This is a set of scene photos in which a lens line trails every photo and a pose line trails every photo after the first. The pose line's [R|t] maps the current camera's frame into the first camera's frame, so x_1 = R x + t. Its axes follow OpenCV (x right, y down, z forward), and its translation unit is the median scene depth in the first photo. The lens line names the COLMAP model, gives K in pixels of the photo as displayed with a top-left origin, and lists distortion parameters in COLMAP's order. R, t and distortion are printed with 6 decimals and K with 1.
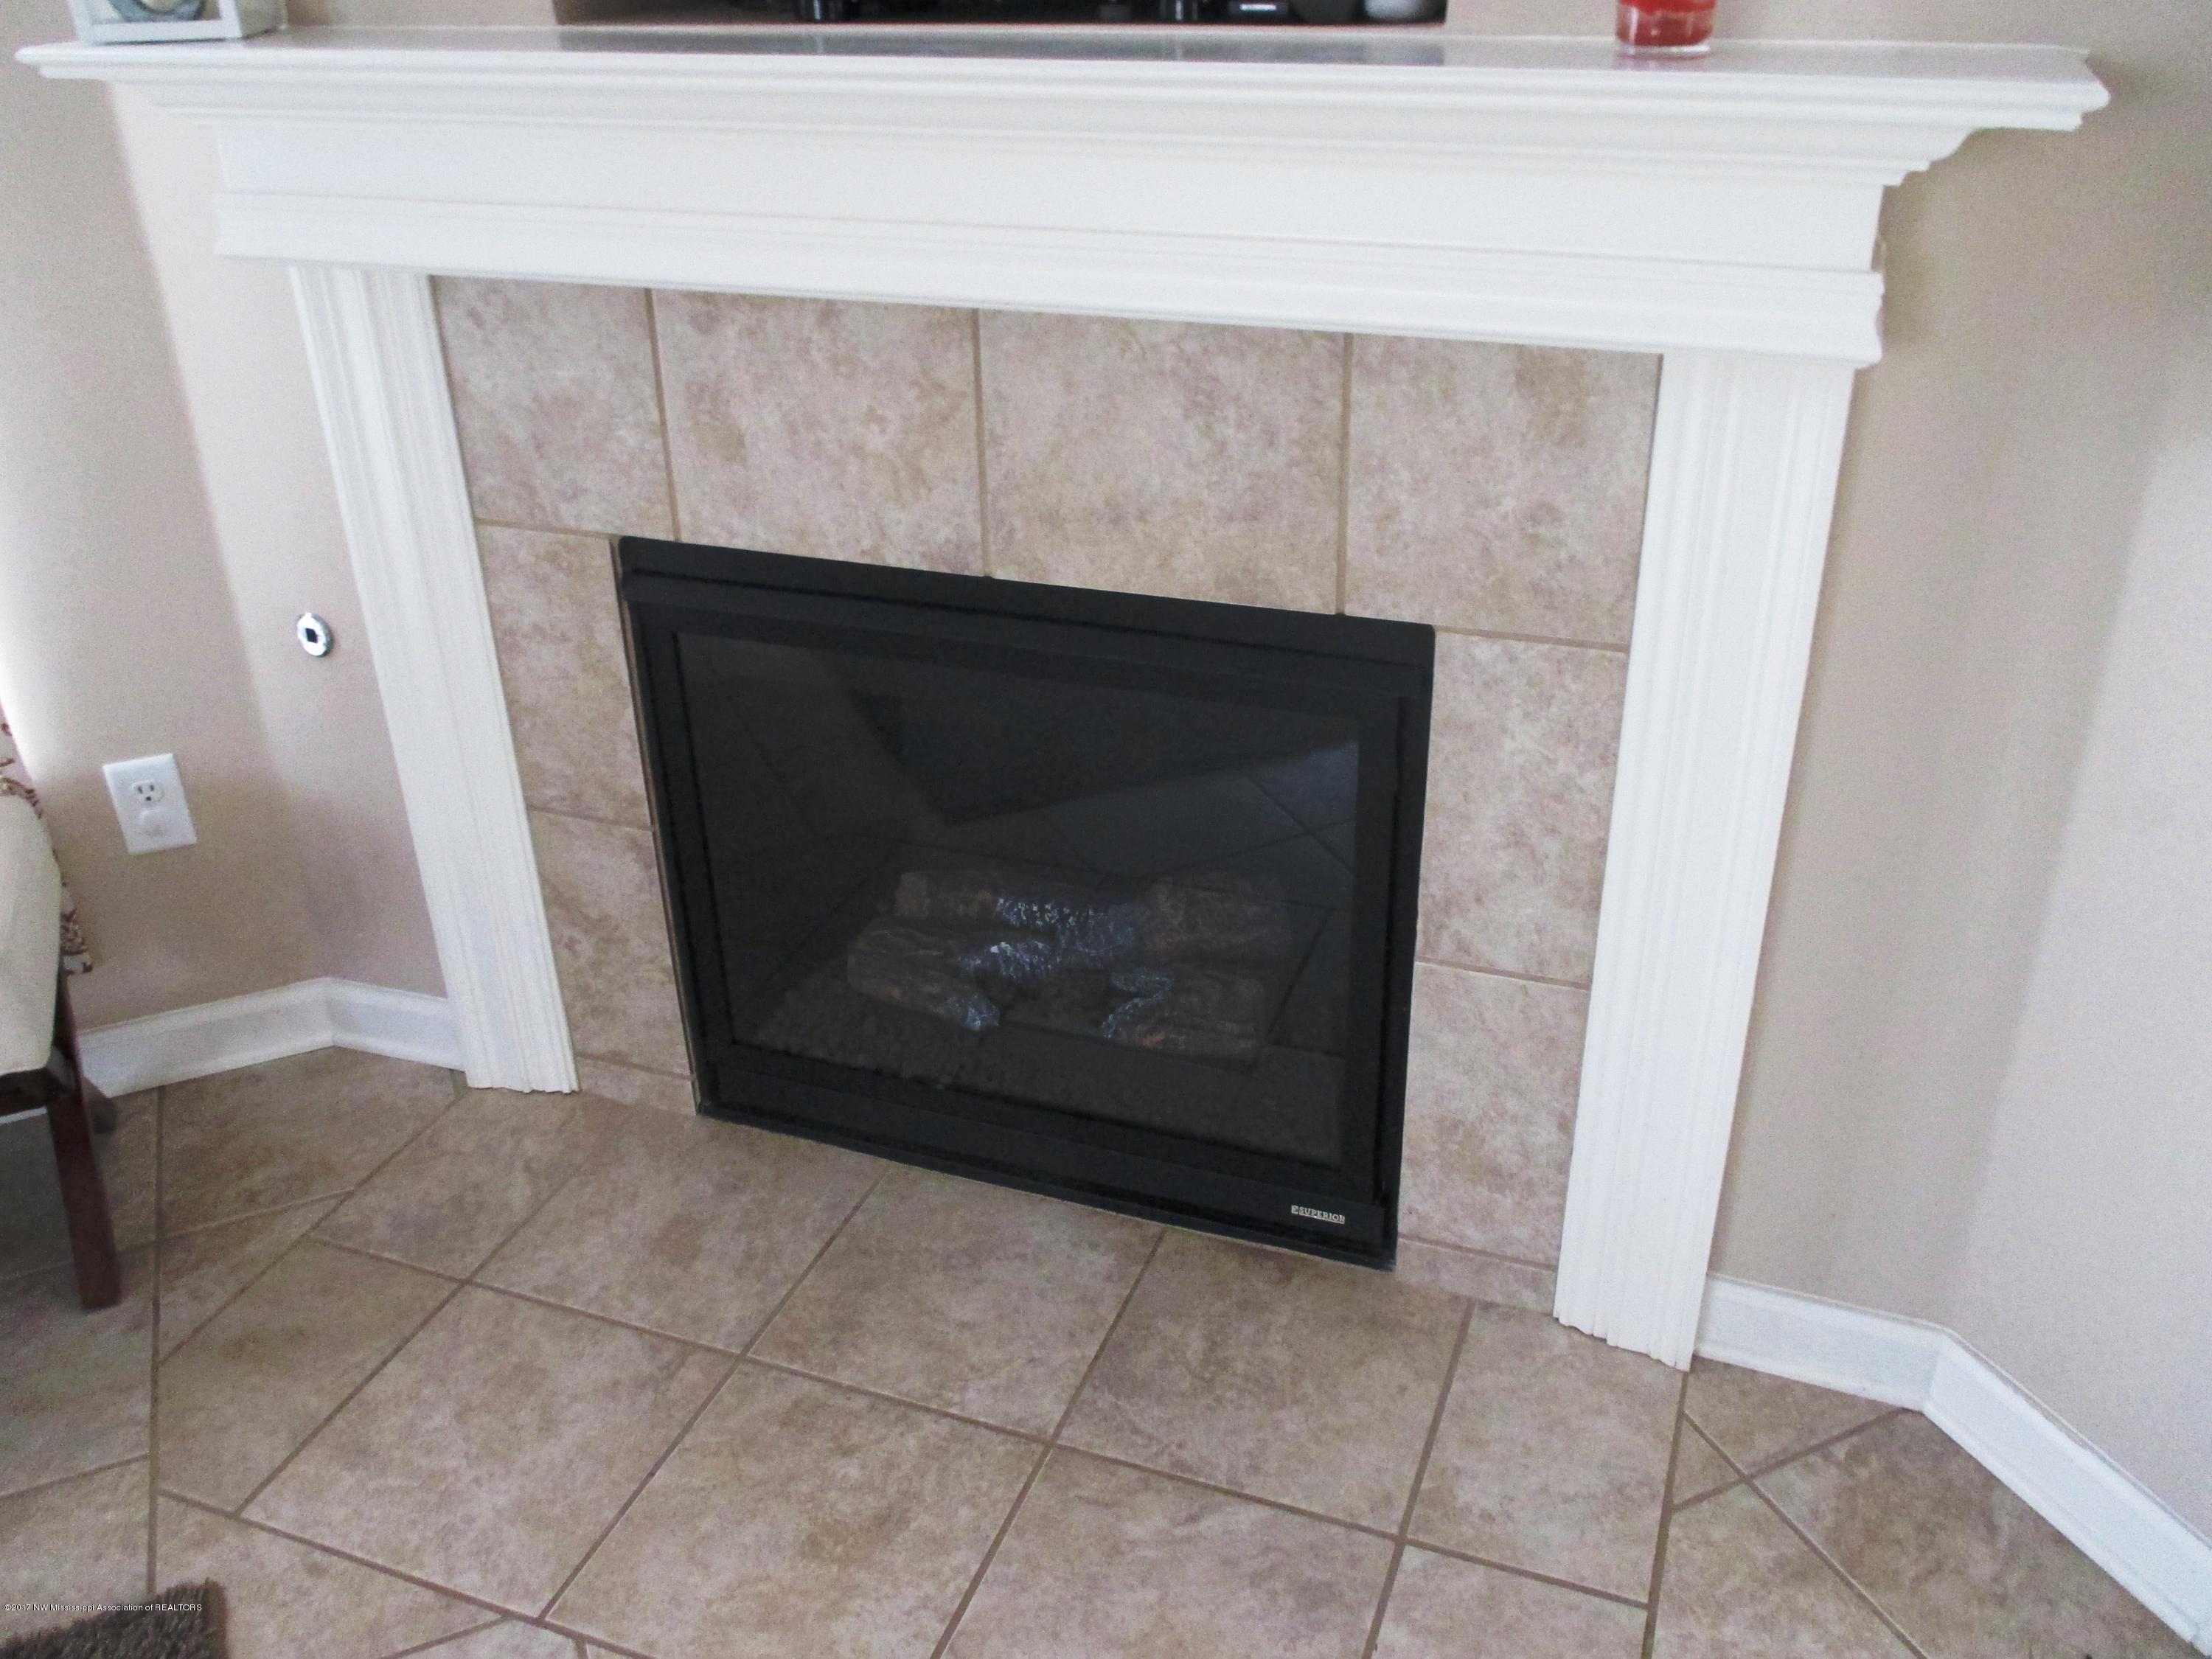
lens RADIAL K [[1847.0, 0, 1108.3], [0, 1847.0, 829.4], [0, 0, 1]] dist [-0.017667, -0.023540]
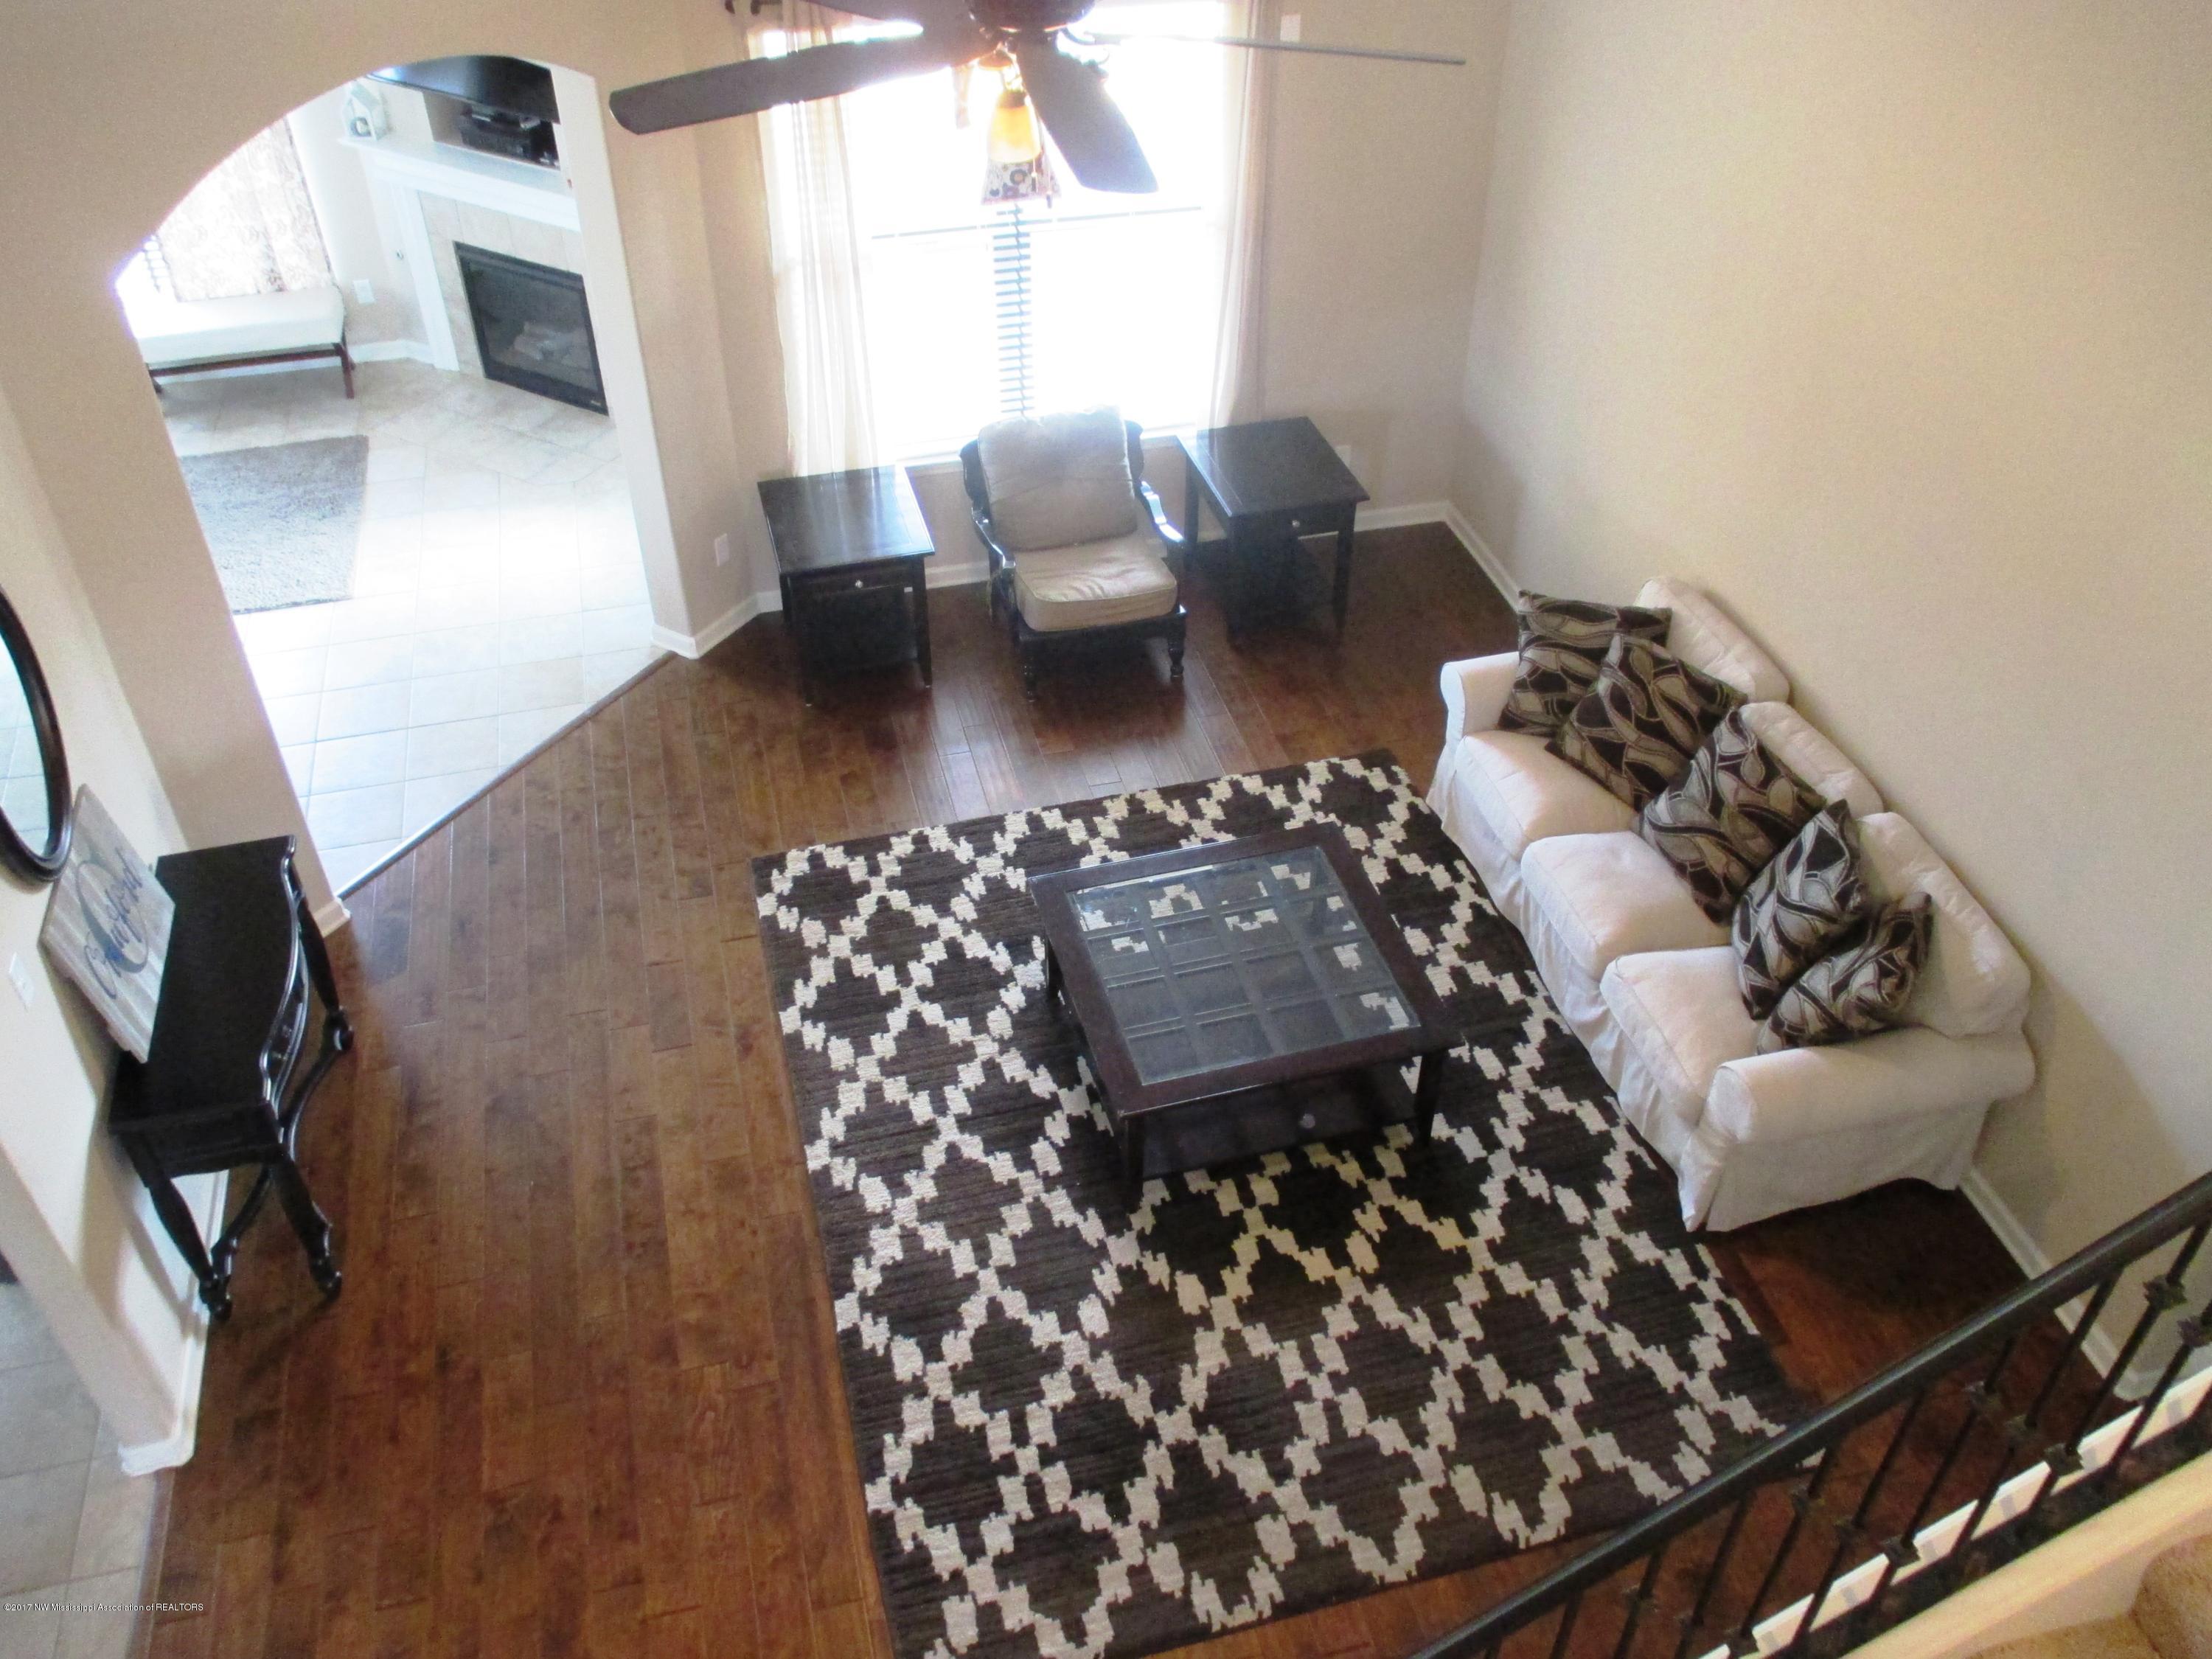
lens RADIAL K [[1847.0, 0, 1113.0], [0, 1847.0, 831.4], [0, 0, 1]] dist [-0.017667, -0.023540]
pose [[0.985312, 0.127319, -0.113797, 1.913316], [-0.101403, 0.972432, 0.209985, 0.139440], [0.137395, -0.195361, 0.971059, -3.280393]]
